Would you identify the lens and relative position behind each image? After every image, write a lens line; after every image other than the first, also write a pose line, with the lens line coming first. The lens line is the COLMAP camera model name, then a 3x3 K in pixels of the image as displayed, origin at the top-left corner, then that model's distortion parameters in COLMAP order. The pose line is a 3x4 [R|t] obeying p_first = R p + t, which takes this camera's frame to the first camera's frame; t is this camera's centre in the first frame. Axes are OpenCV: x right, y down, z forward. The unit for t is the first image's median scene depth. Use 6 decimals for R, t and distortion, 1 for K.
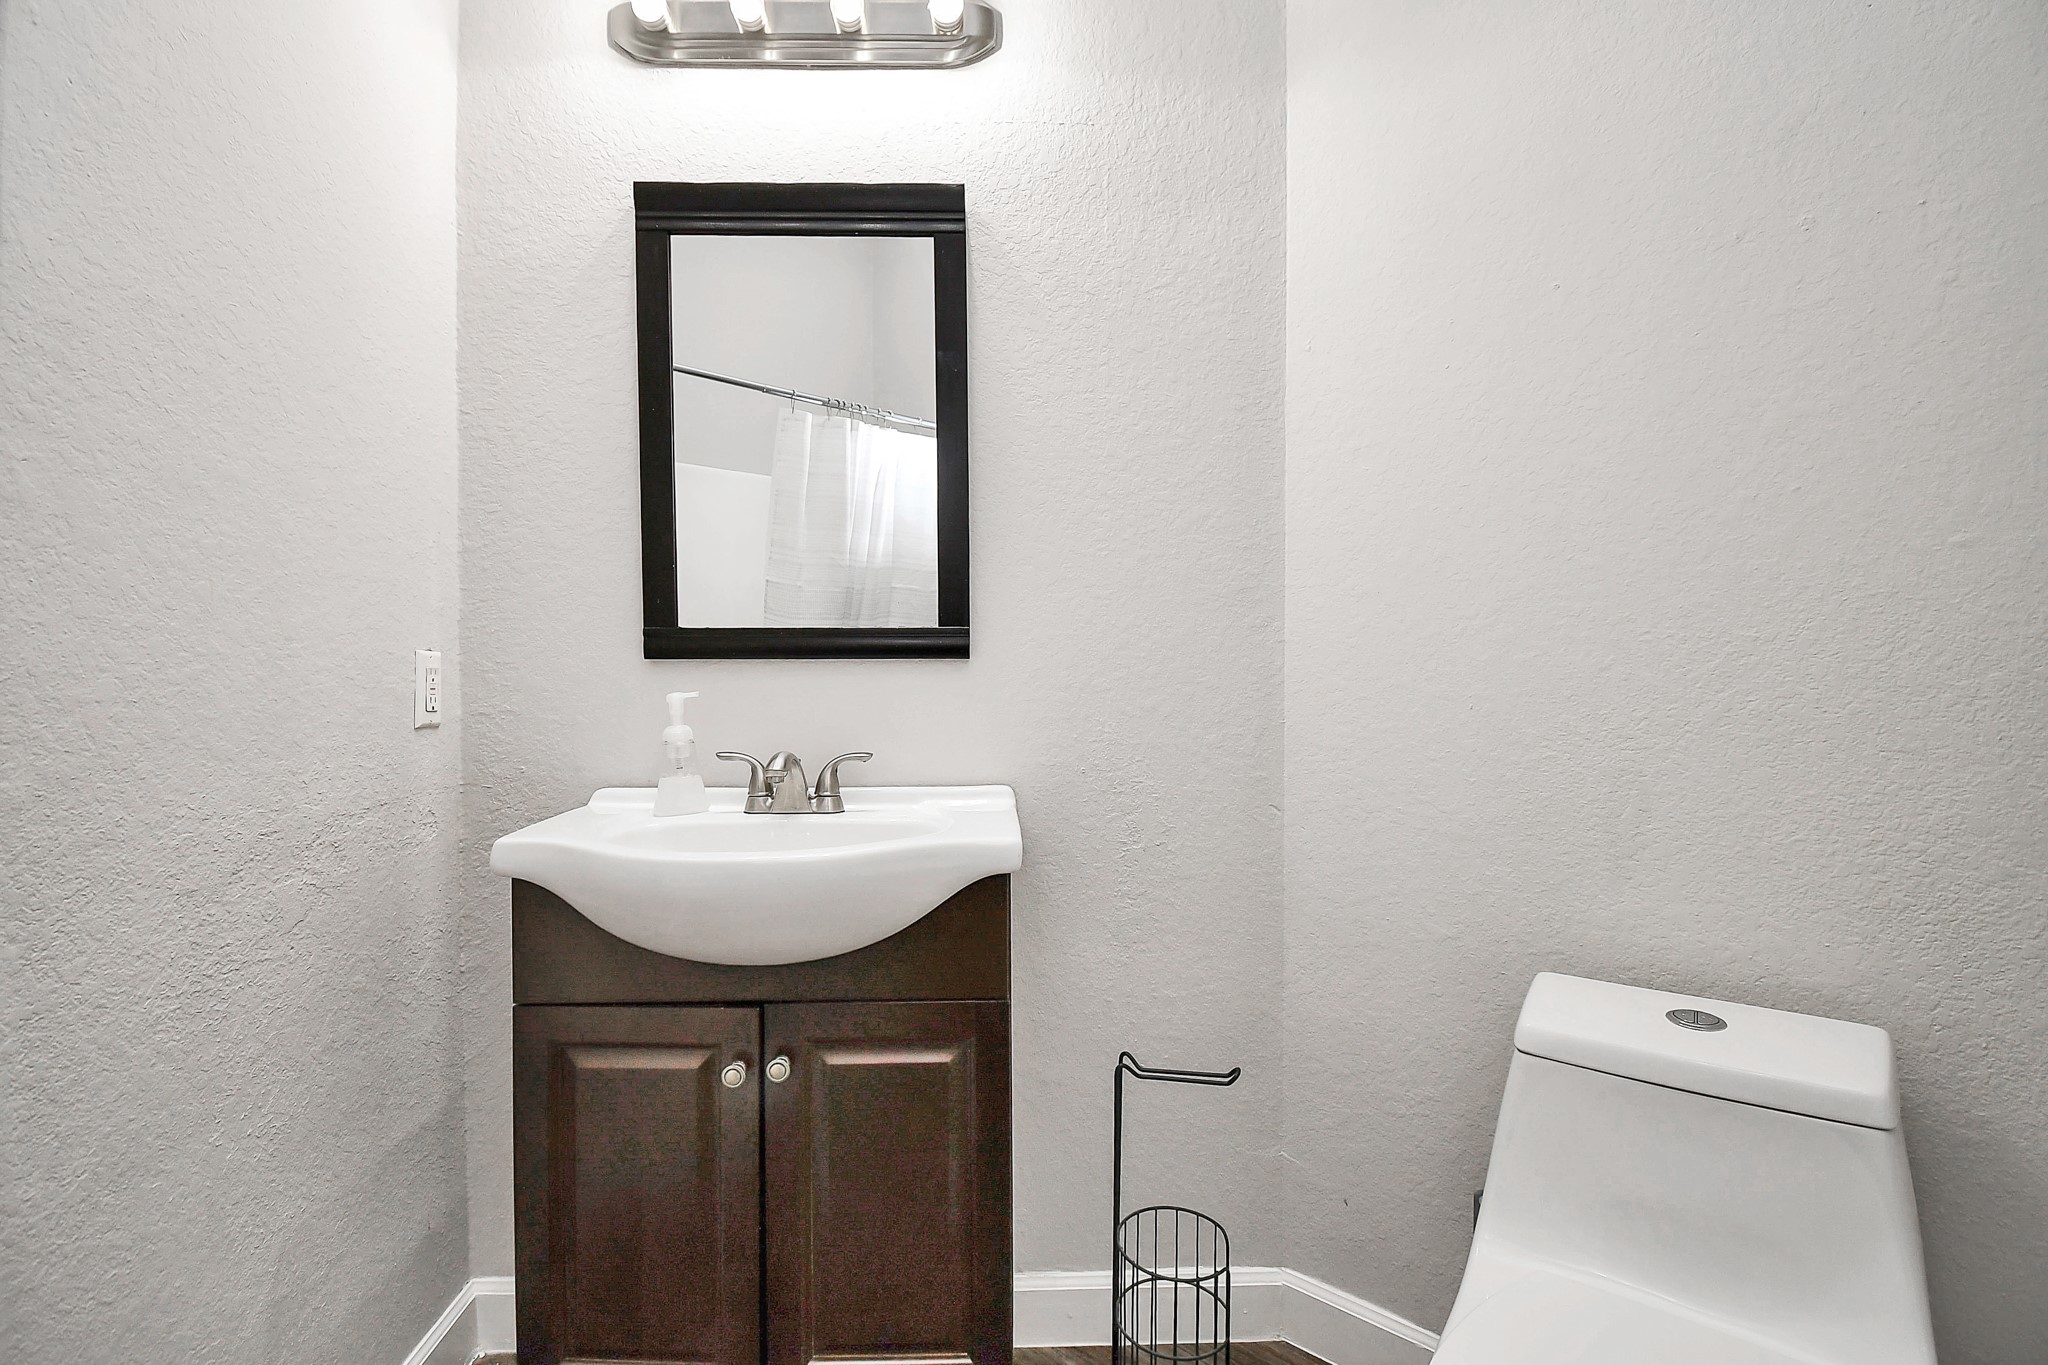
lens RADIAL K [[882.2, 0, 1004.7], [0, 882.2, 678.5], [0, 0, 1]] dist [0.011380, -0.016960]
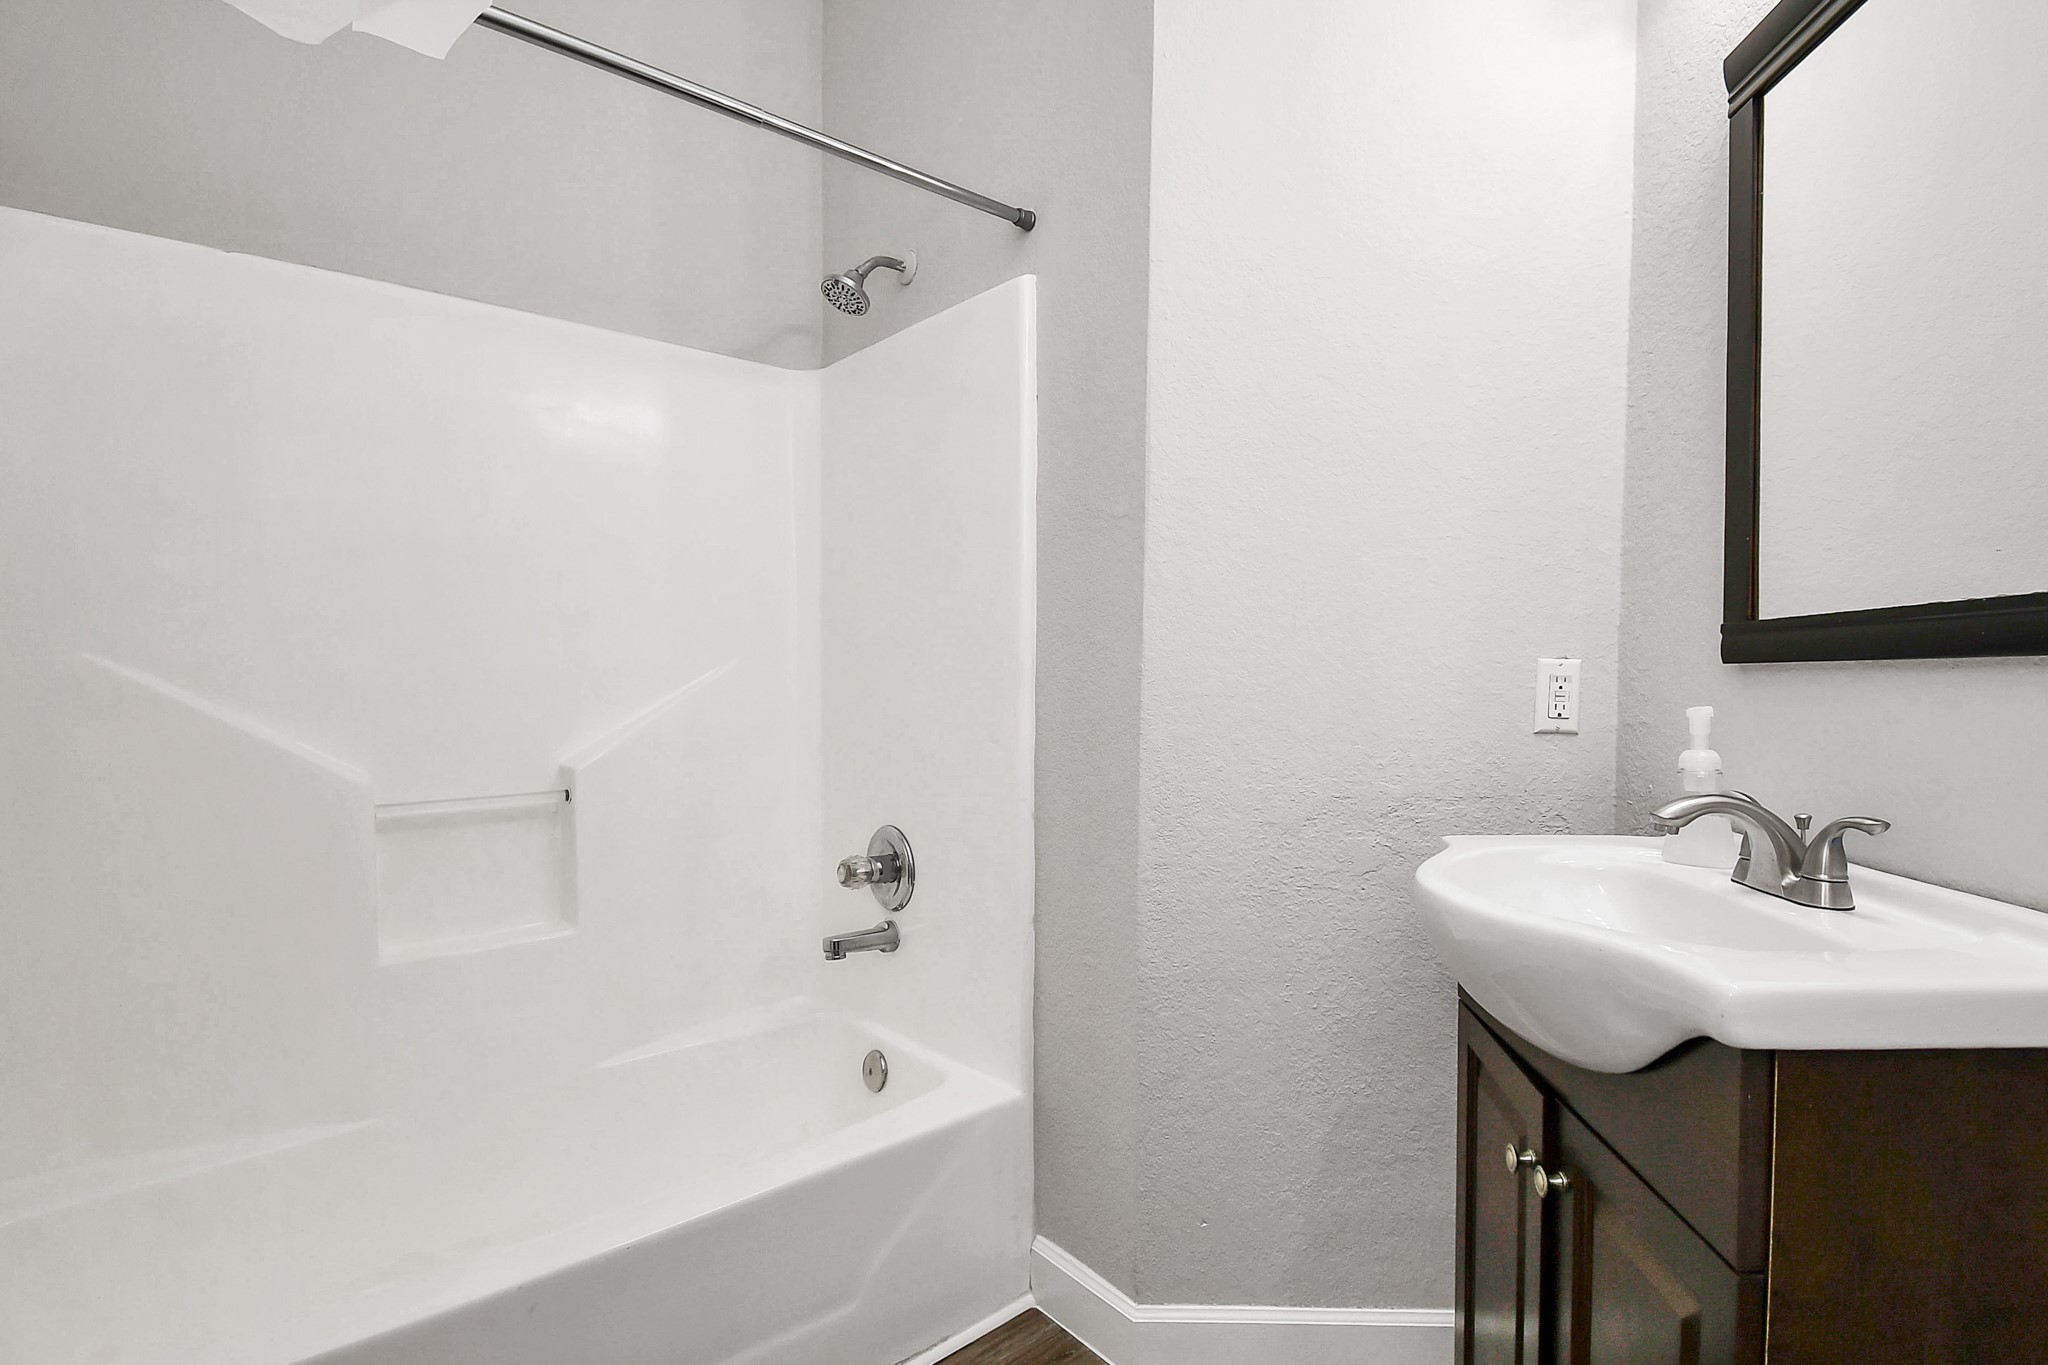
lens RADIAL K [[963.3, 0, 1032.5], [0, 963.3, 694.1], [0, 0, 1]] dist [0.023293, -0.035414]
pose [[-0.066598, 0.016640, -0.997641, 0.519089], [-0.011472, 0.999782, 0.017442, -0.003047], [0.997714, 0.012606, -0.066393, 0.476254]]
